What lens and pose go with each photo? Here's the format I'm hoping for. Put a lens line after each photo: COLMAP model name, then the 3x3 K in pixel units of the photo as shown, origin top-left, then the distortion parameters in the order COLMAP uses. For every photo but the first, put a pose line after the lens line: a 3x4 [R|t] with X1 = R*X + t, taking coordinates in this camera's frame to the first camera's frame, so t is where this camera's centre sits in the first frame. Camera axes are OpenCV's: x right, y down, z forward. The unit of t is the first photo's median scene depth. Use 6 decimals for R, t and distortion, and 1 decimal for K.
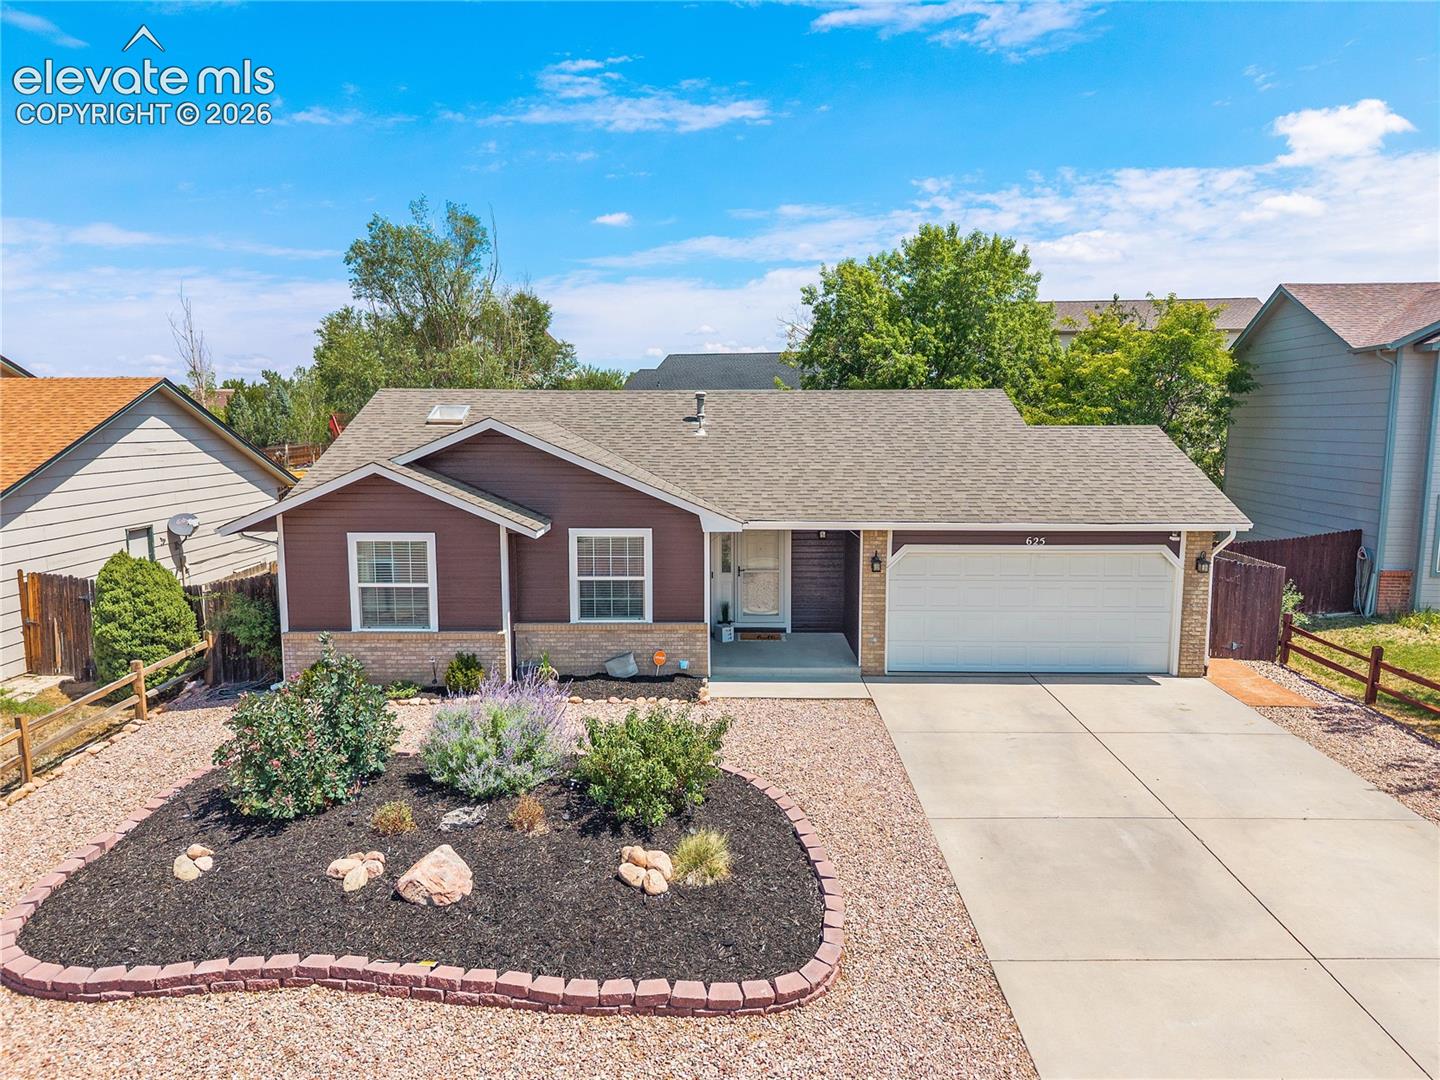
lens RADIAL K [[970.7, 0, 717.5], [0, 970.7, 538.0], [0, 0, 1]] dist [-0.003139, 0.001807]
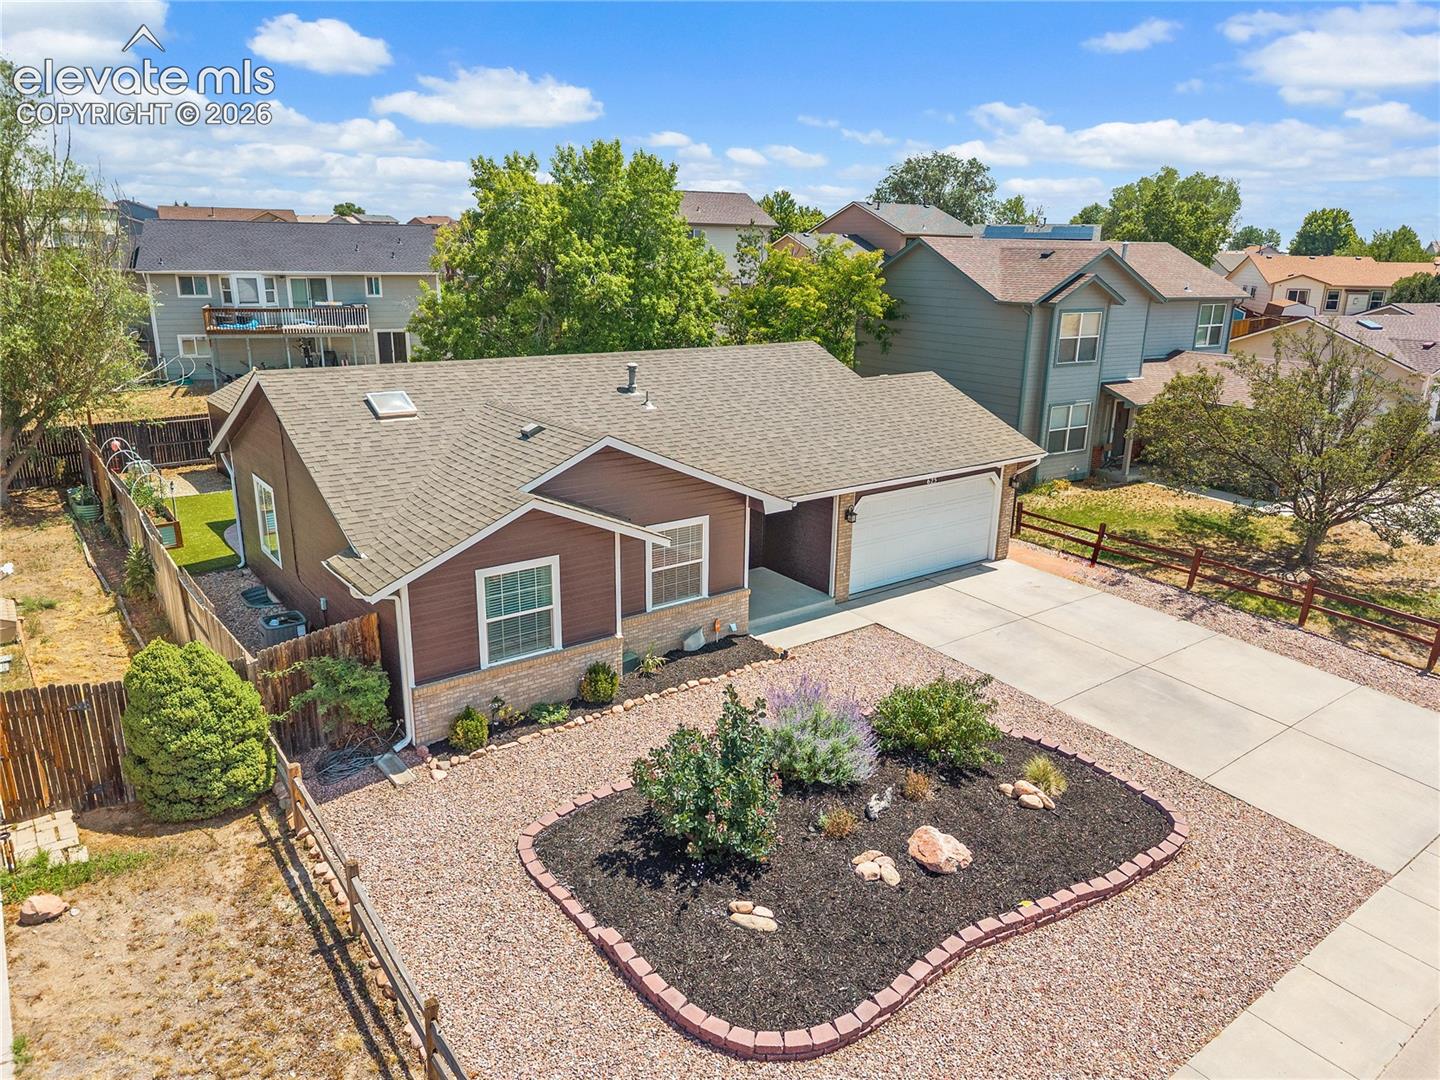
lens RADIAL K [[986.3, 0, 716.6], [0, 986.3, 543.3], [0, 0, 1]] dist [0.009286, -0.003281]
pose [[0.793992, -0.164431, 0.585268, -0.745843], [0.062112, 0.979630, 0.190964, -0.198021], [-0.604747, -0.115272, 0.788032, 0.107837]]
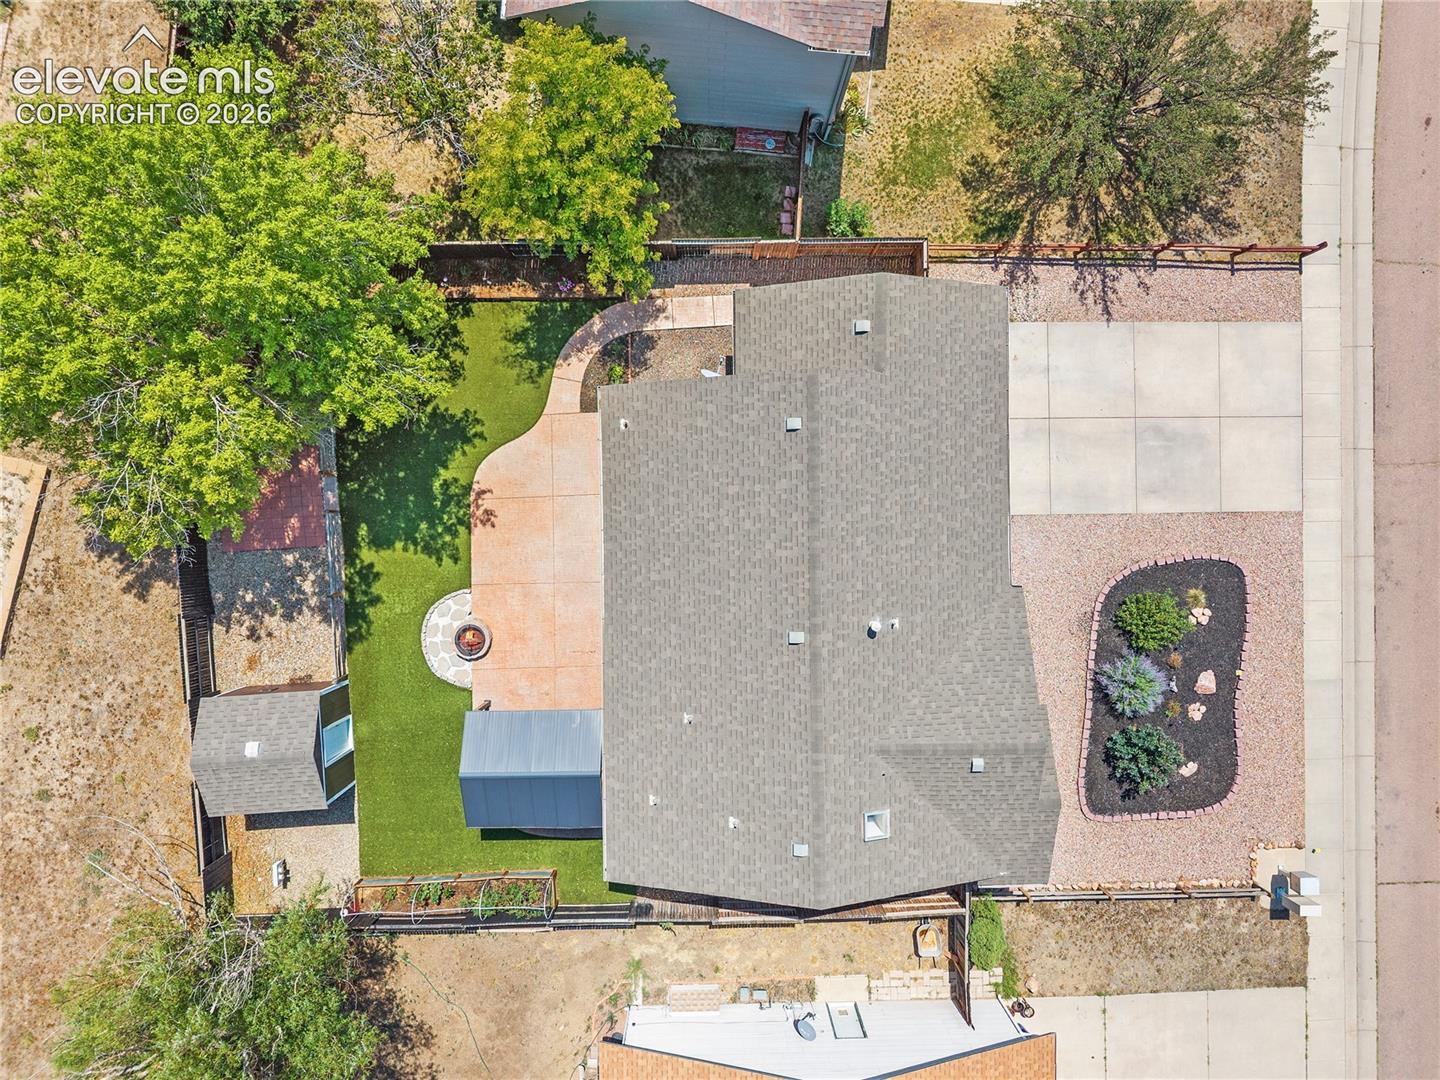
lens RADIAL K [[970.7, 0, 717.5], [0, 970.7, 538.0], [0, 0, 1]] dist [-0.003139, 0.001807]
pose [[-0.021795, -0.999713, -0.009994, 0.145576], [0.113274, -0.012401, 0.993486, -1.759077], [-0.993325, 0.020521, 0.113512, 1.320662]]
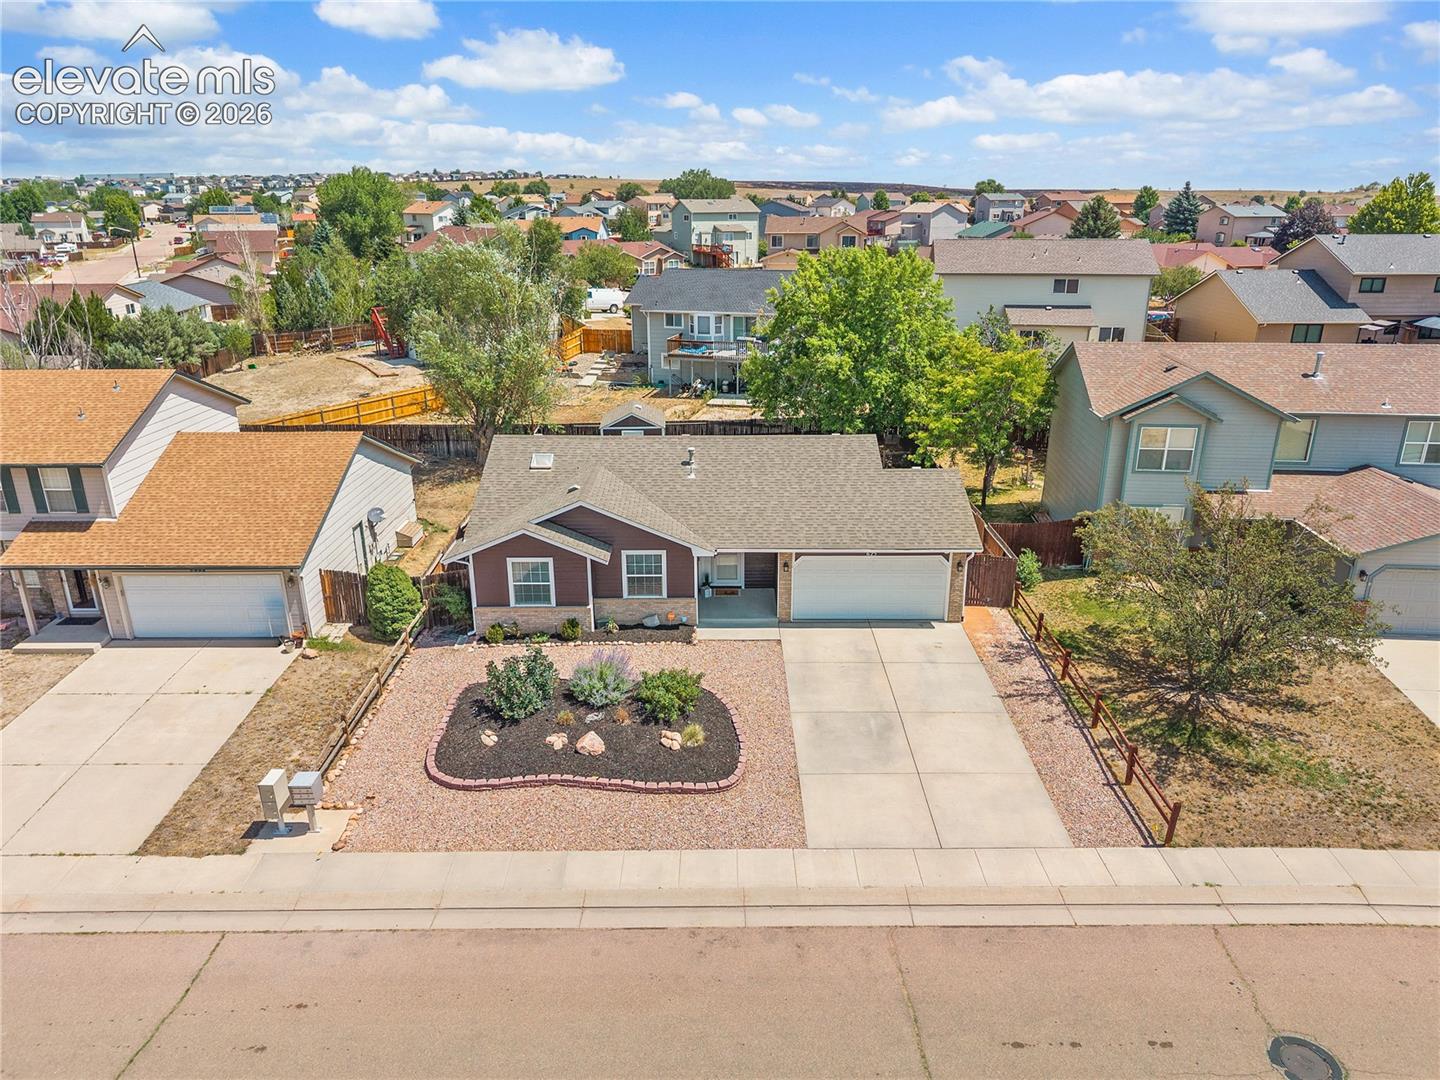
lens RADIAL K [[968.3, 0, 720.0], [0, 968.3, 540.0], [0, 0, 1]] dist [0.033140, -0.000863]
pose [[0.999960, -0.005537, 0.006959, 0.024467], [0.003943, 0.977450, 0.211130, -0.436329], [-0.007971, -0.211094, 0.977433, -0.849199]]
